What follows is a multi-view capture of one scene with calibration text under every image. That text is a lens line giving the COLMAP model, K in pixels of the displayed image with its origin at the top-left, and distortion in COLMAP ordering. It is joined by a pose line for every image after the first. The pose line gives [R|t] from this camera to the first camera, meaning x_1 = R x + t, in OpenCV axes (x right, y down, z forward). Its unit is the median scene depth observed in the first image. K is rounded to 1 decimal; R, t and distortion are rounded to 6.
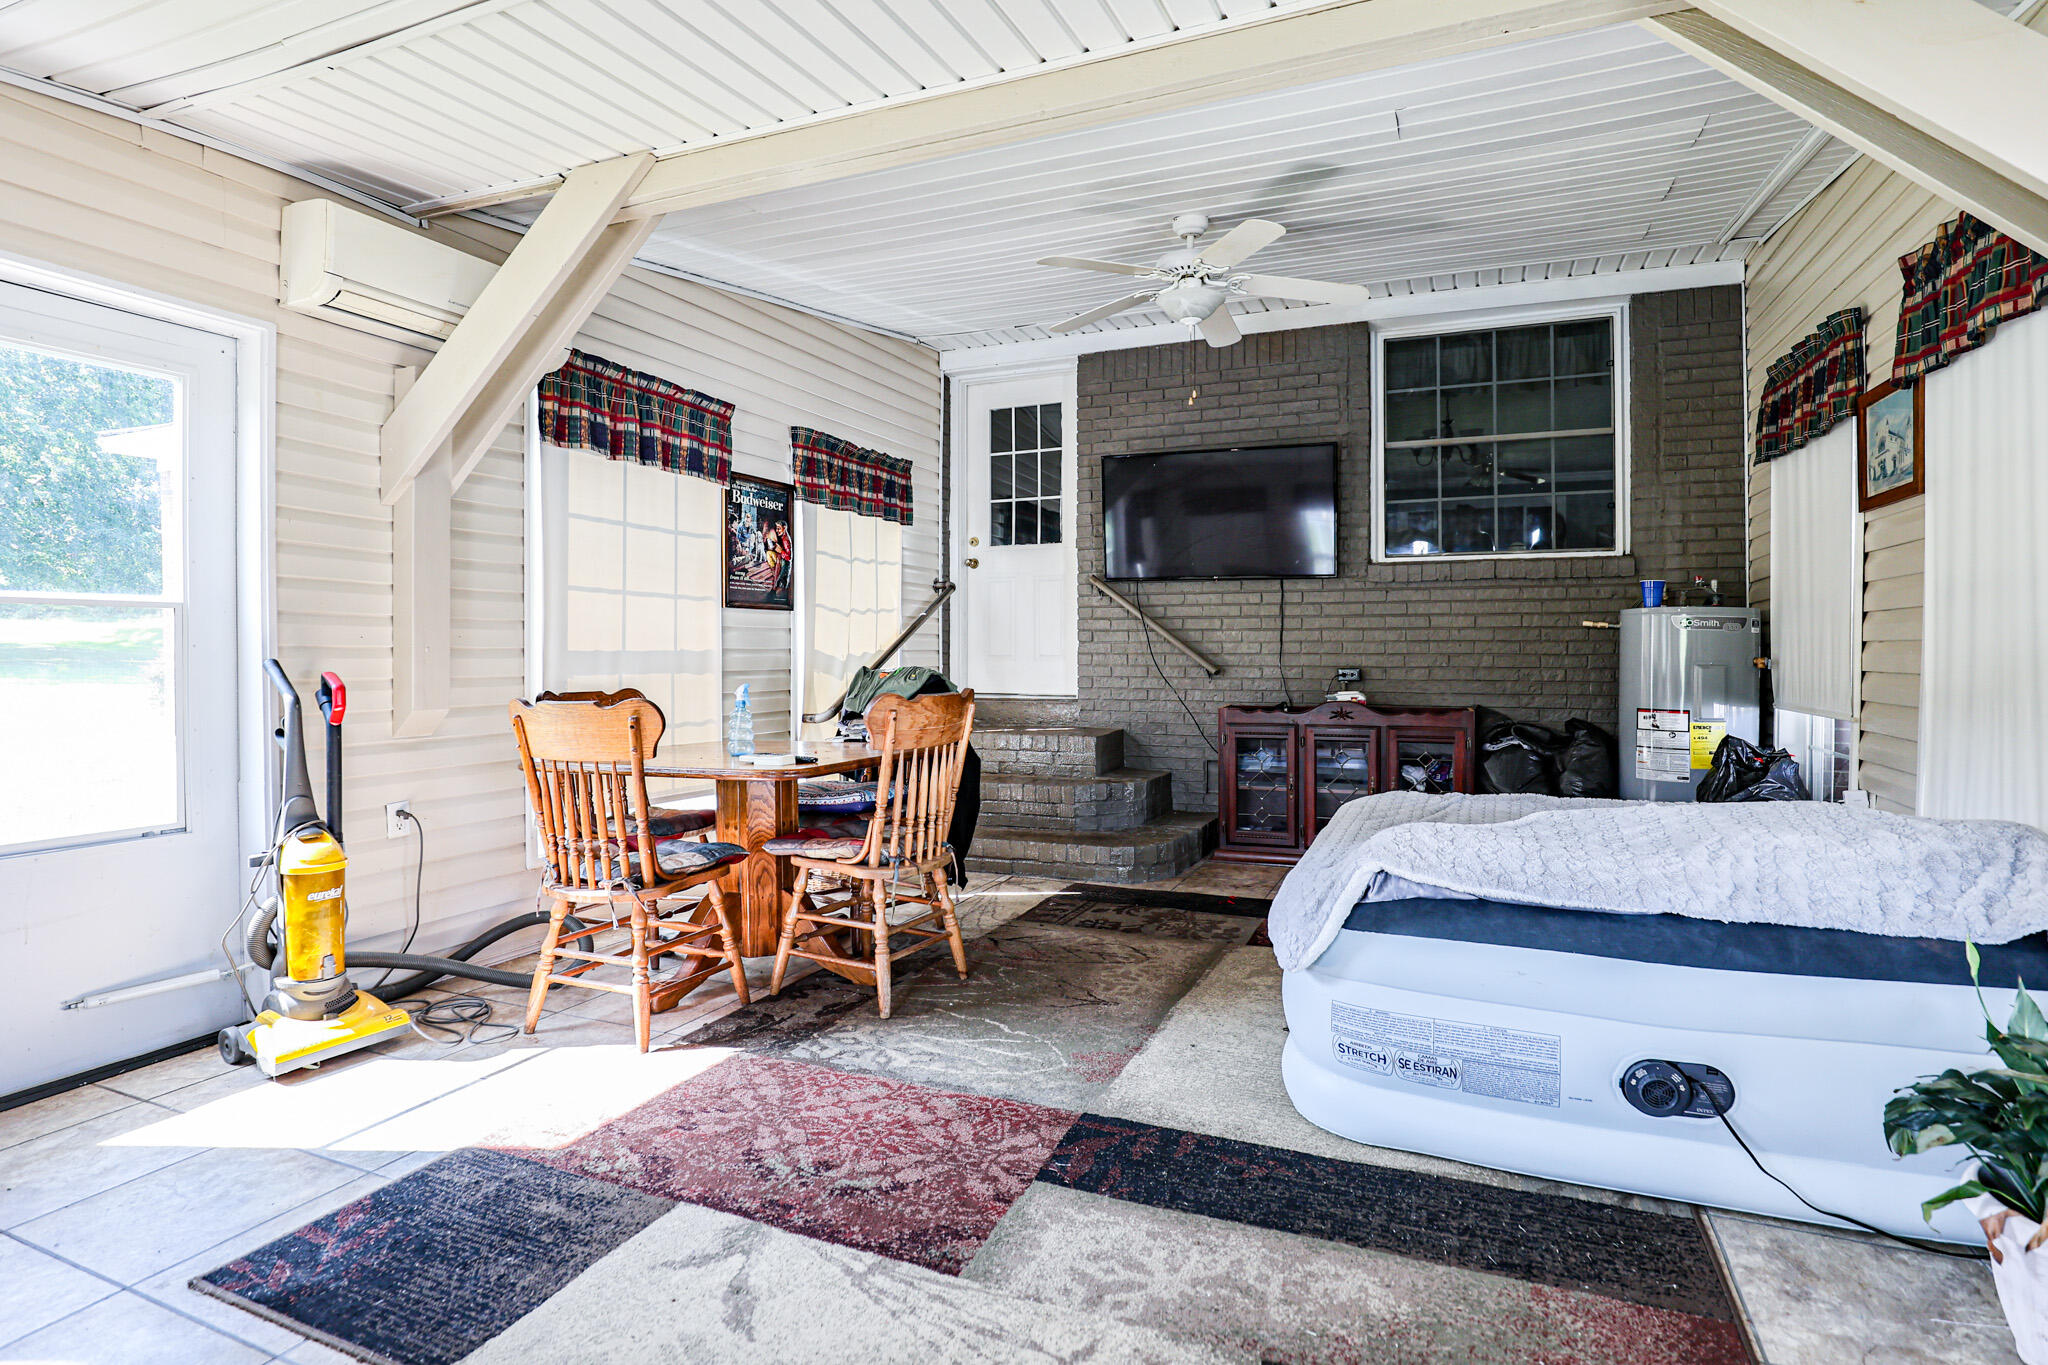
lens RADIAL K [[1010.8, 0, 1021.1], [0, 1010.8, 669.2], [0, 0, 1]] dist [-0.033181, 0.005306]
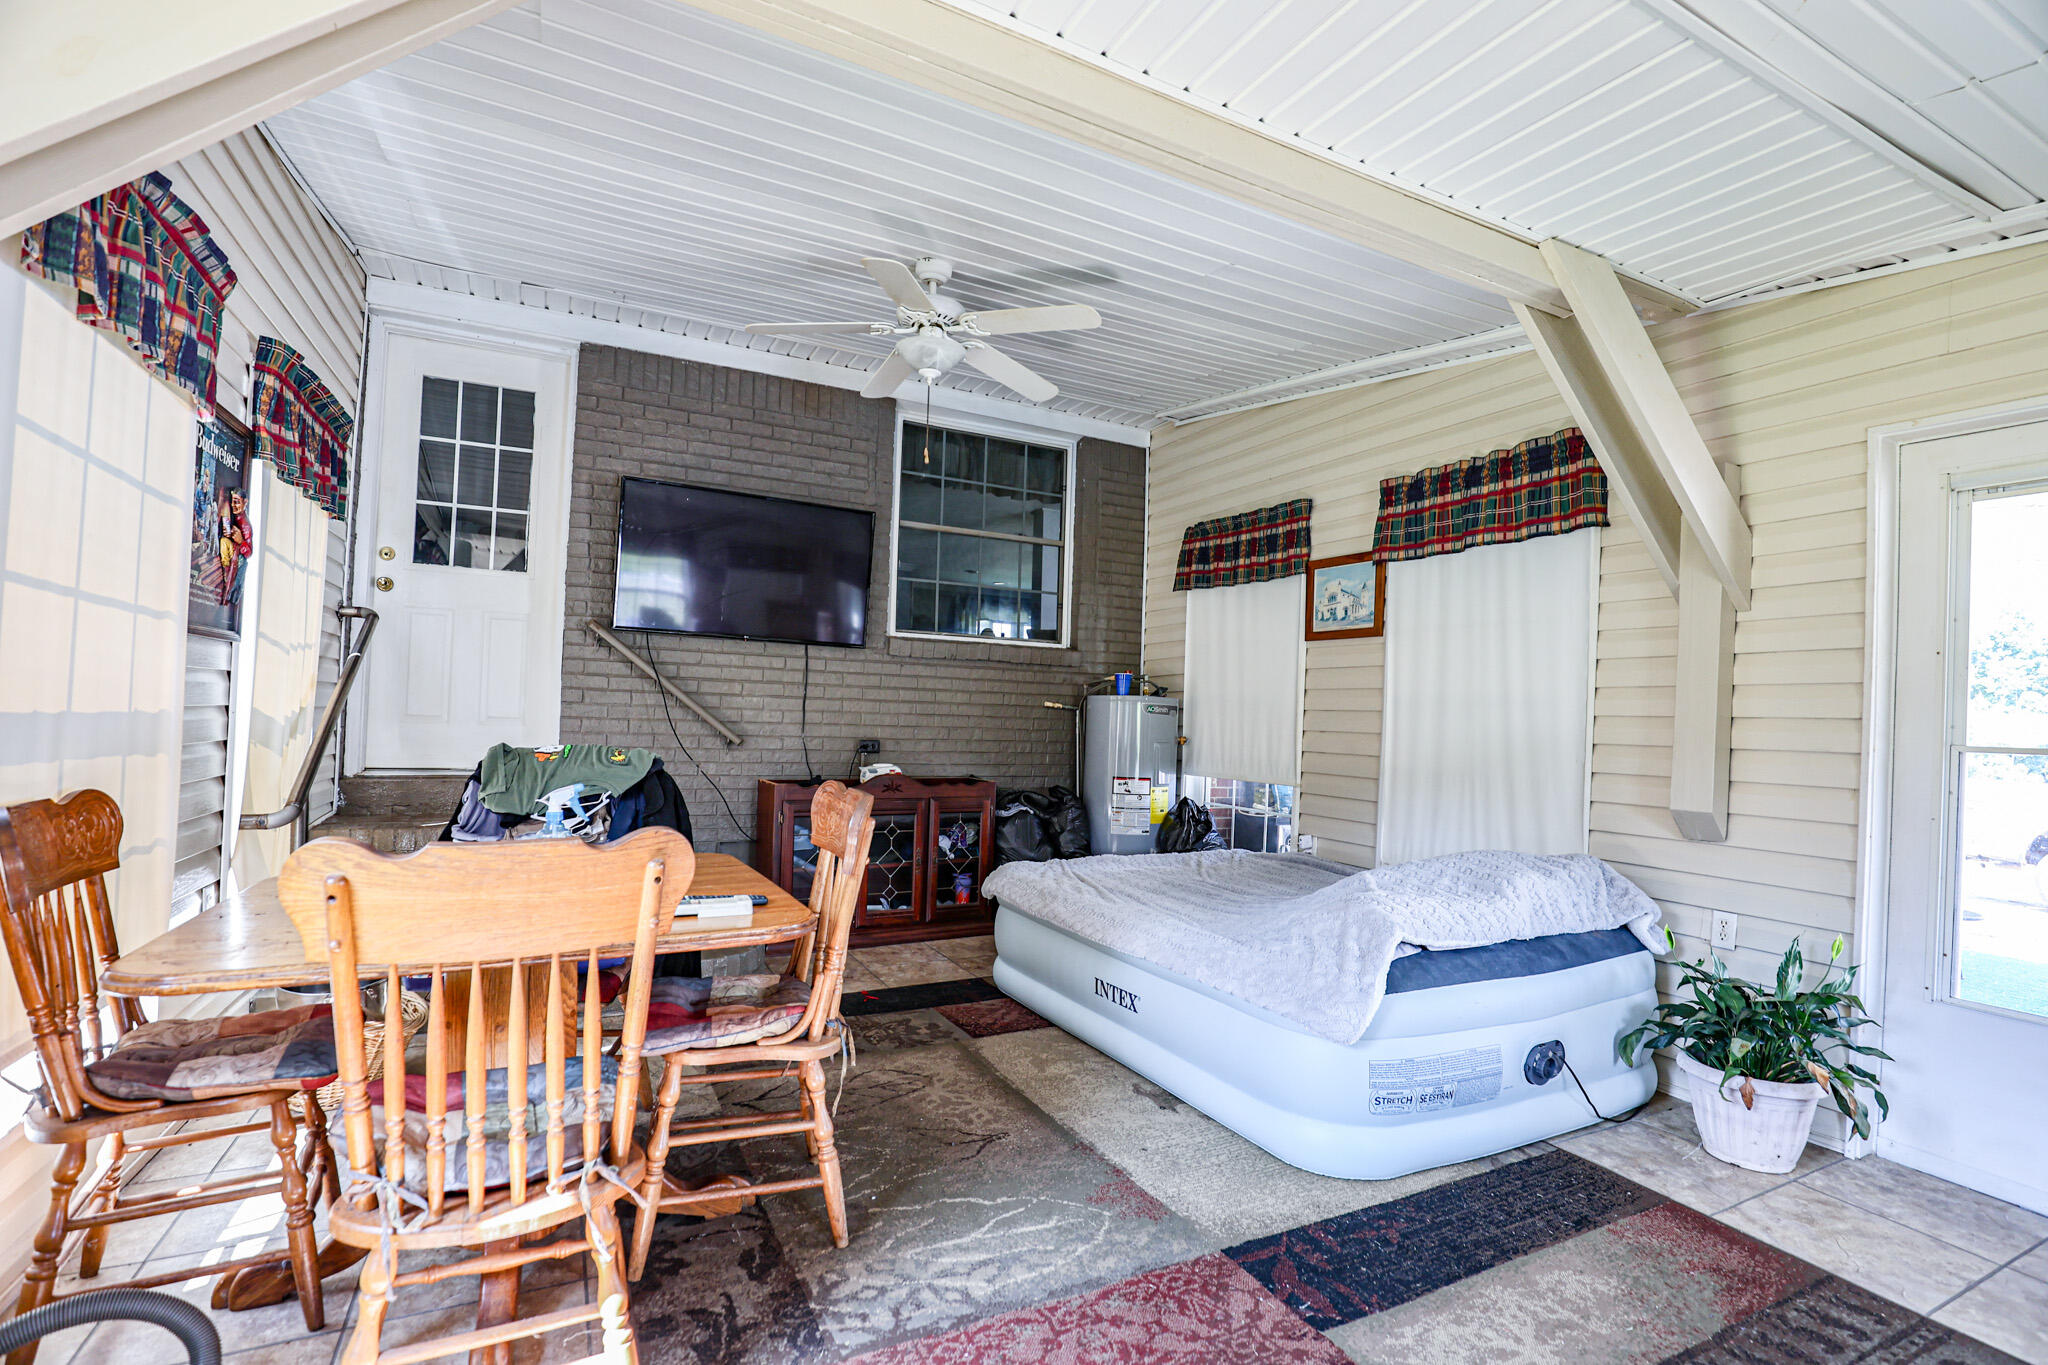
lens RADIAL K [[1010.8, 0, 1022.5], [0, 1010.8, 702.8], [0, 0, 1]] dist [-0.033181, 0.005306]
pose [[0.633104, 0.032109, 0.773401, -0.368569], [-0.019862, 0.999484, -0.025236, -0.016151], [-0.773812, 0.000616, 0.633415, 0.264285]]
